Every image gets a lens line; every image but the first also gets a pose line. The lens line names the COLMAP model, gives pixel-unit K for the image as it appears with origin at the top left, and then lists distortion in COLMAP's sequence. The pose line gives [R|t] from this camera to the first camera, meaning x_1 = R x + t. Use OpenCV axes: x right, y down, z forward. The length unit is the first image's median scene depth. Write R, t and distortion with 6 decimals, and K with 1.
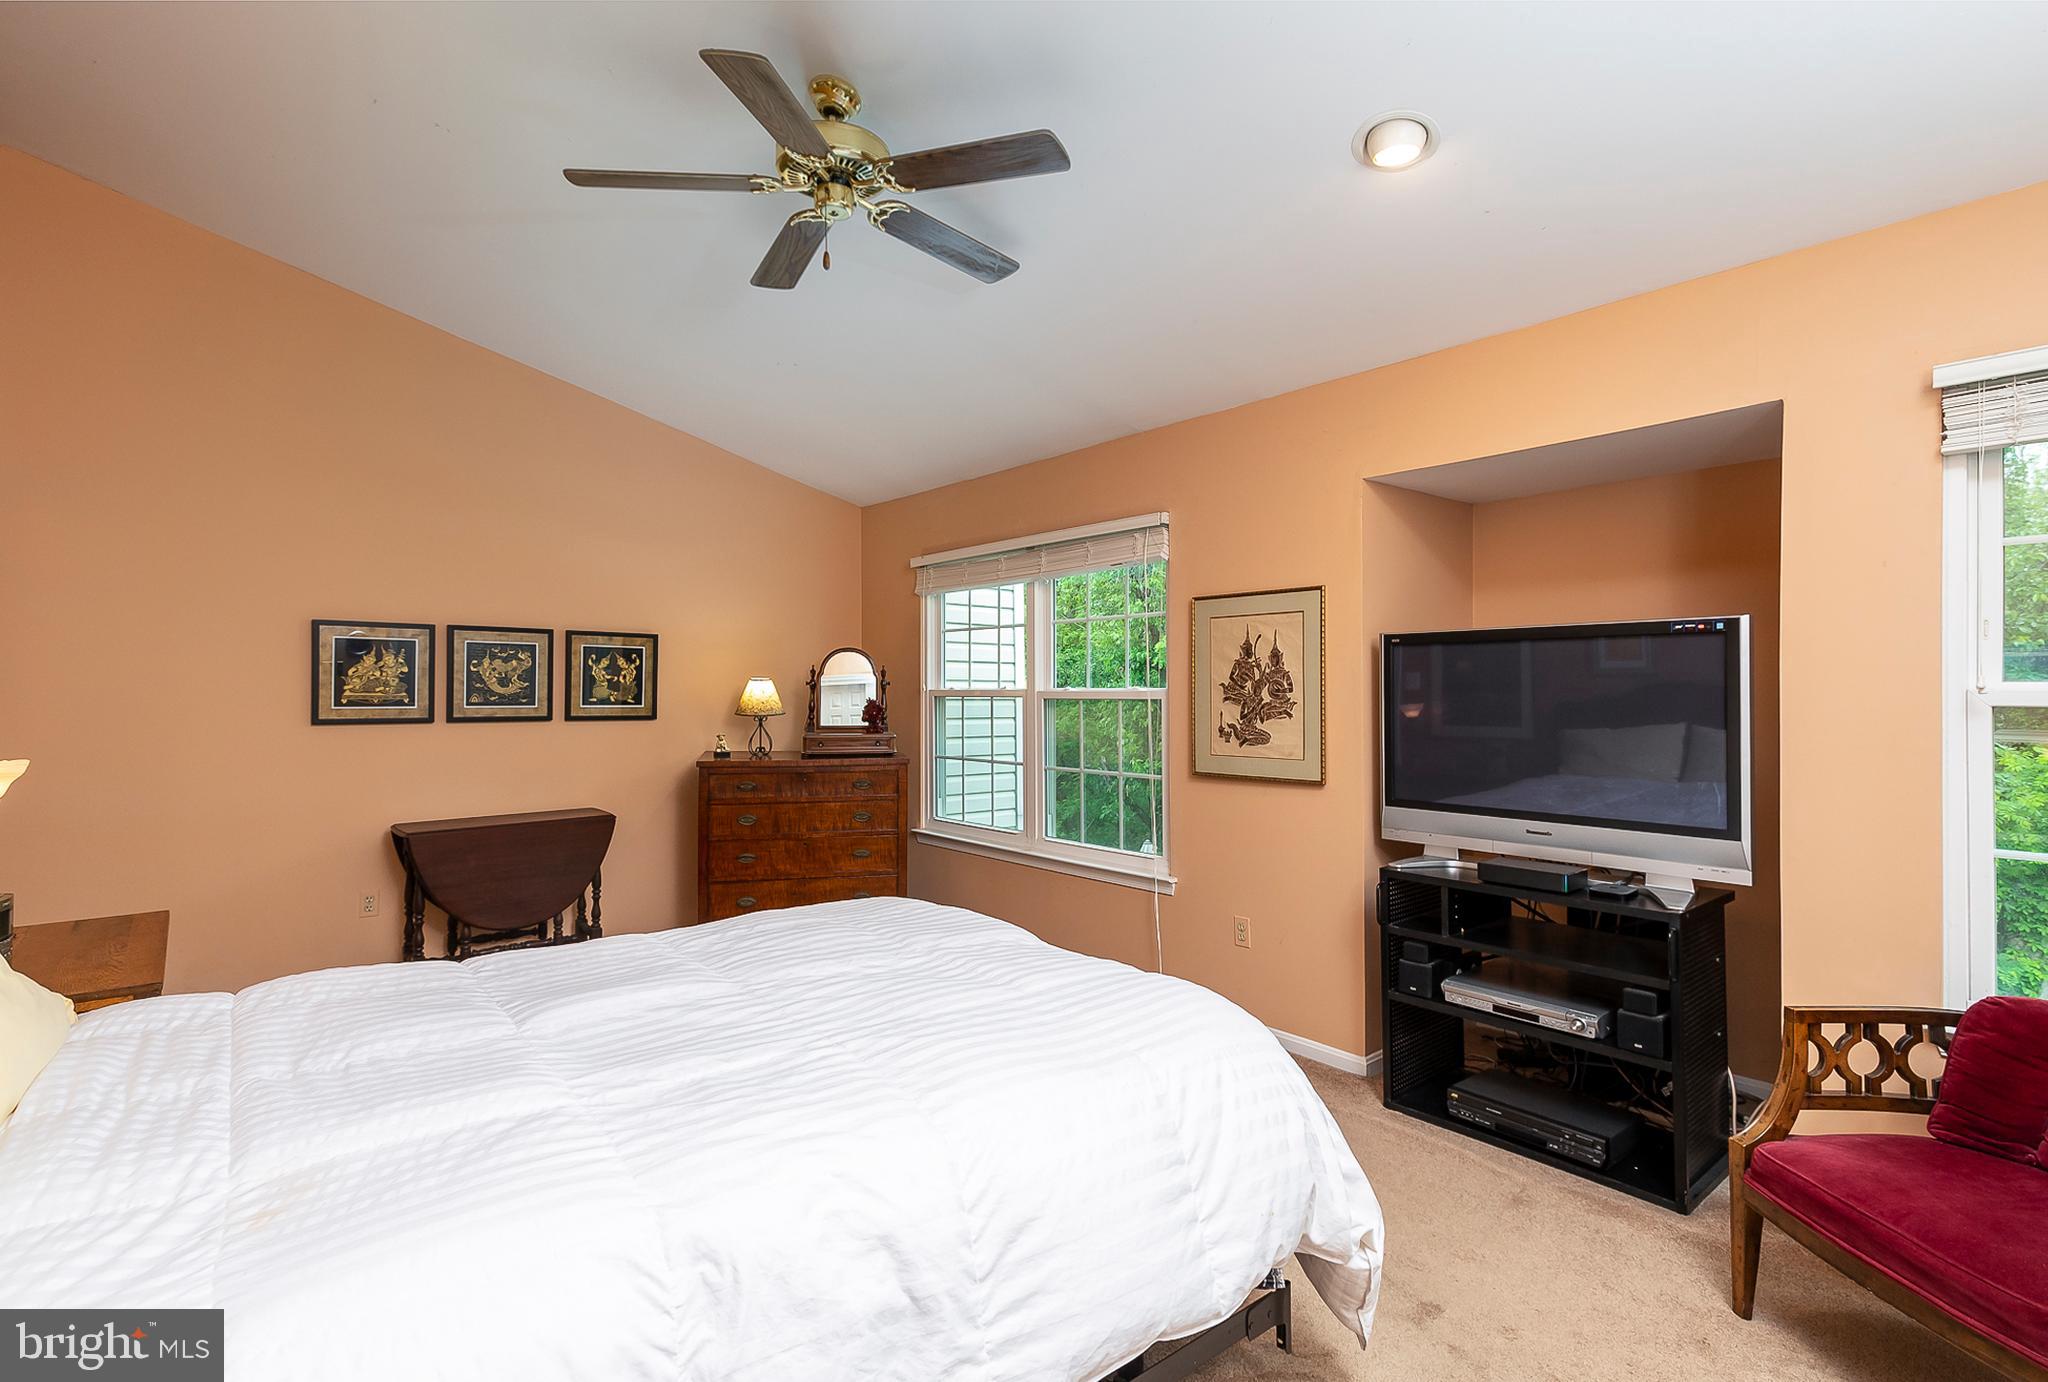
lens RADIAL K [[995.6, 0, 1023.4], [0, 995.6, 686.8], [0, 0, 1]] dist [0.003294, -0.001064]
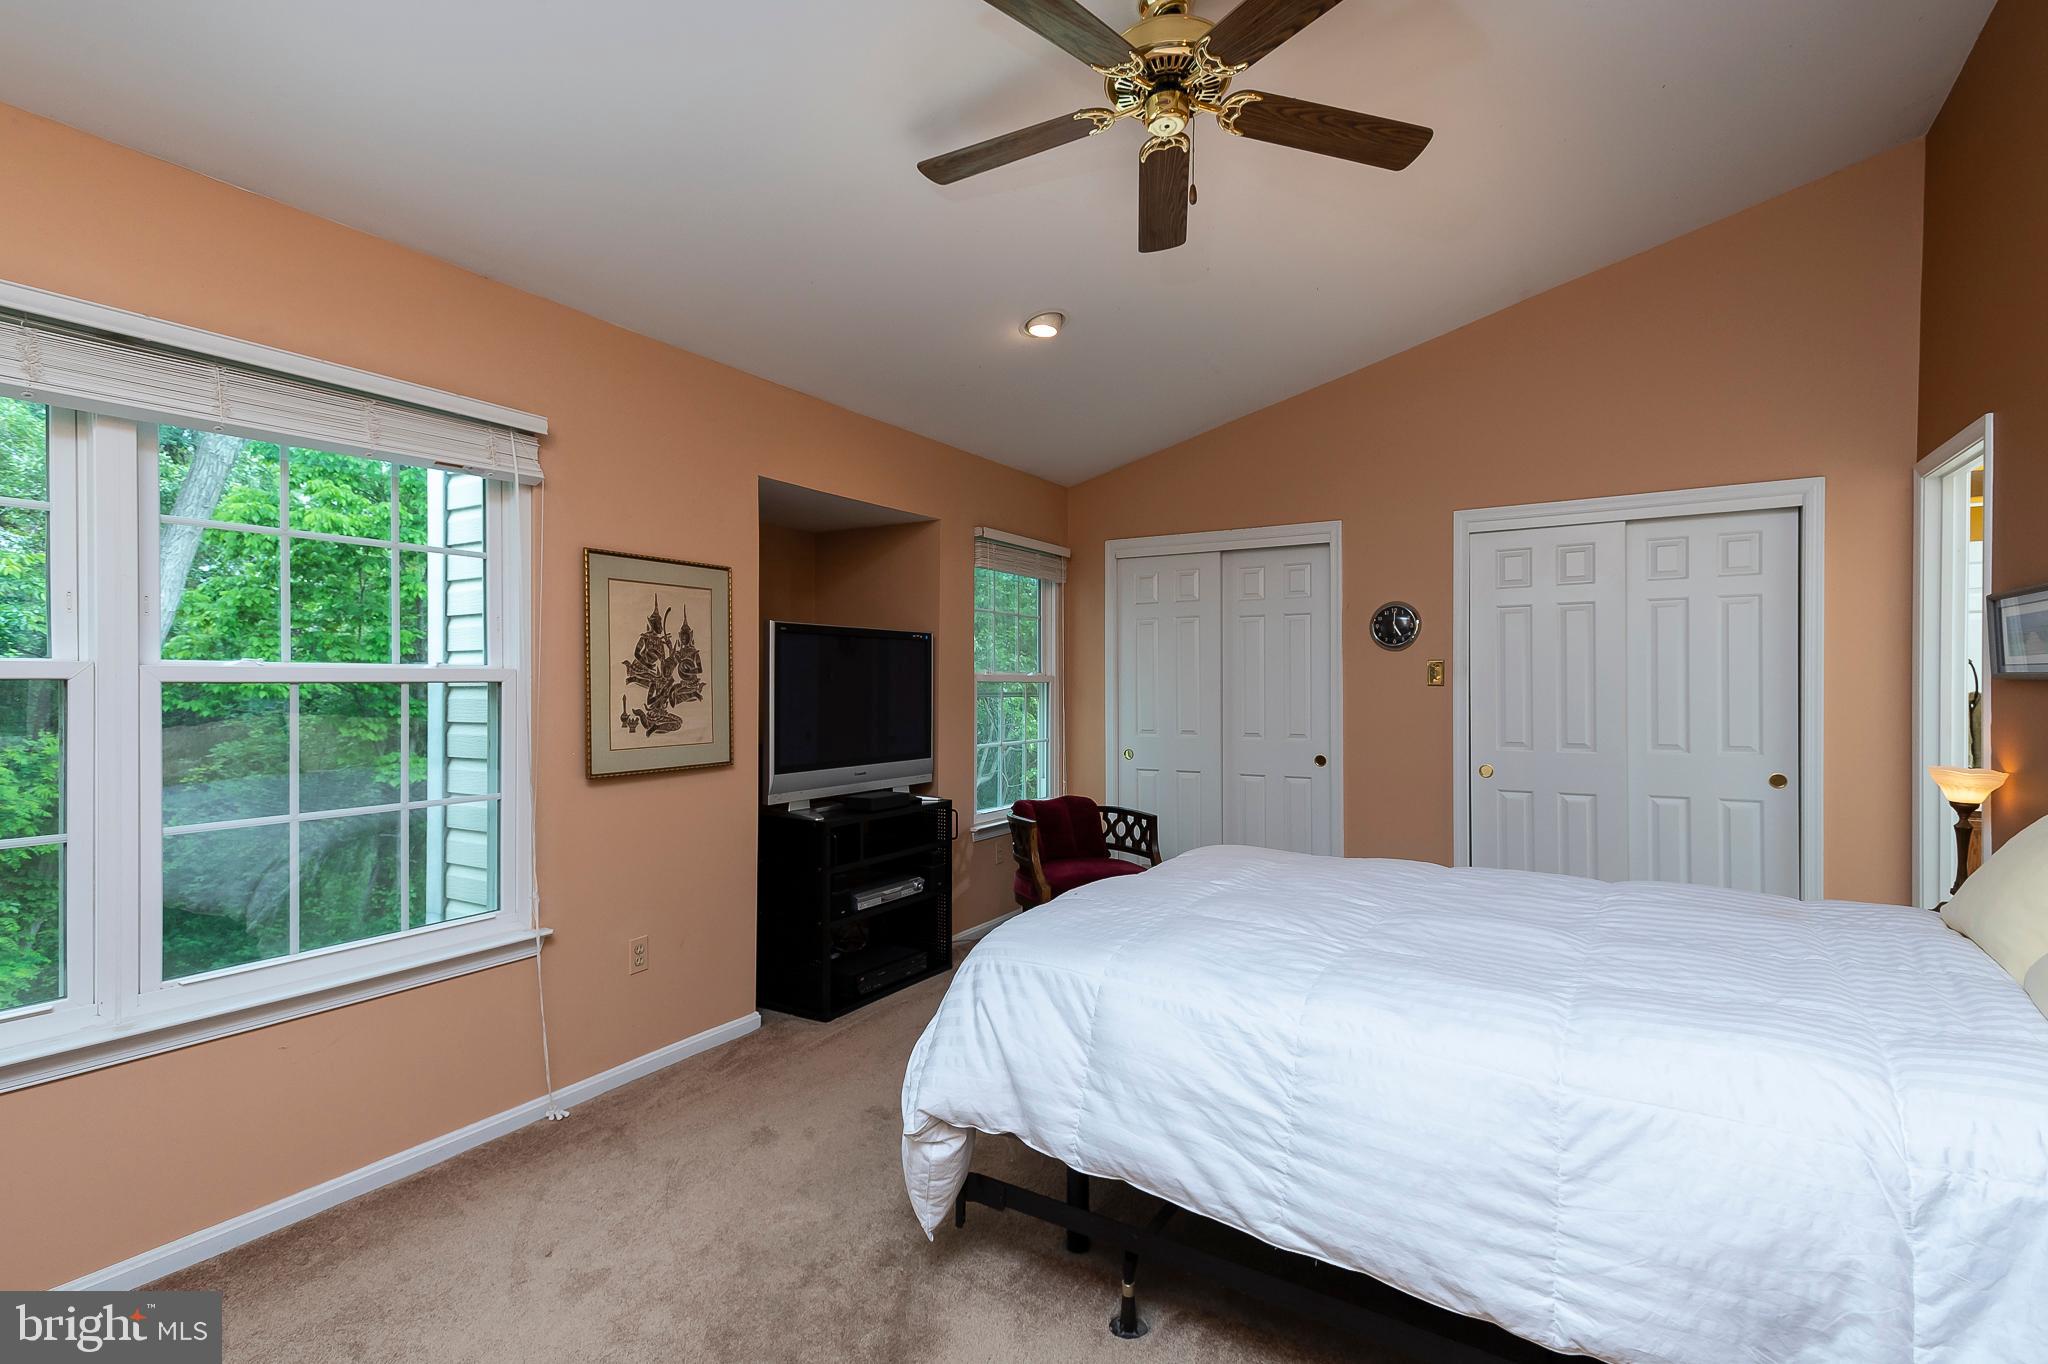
lens RADIAL K [[938.9, 0, 1035.2], [0, 938.9, 692.8], [0, 0, 1]] dist [0.000140, -0.000089]
pose [[-0.328281, -0.003970, 0.944572, -0.661863], [0.000511, 0.999990, 0.004381, 0.020160], [-0.944580, 0.001921, -0.328276, 0.966030]]
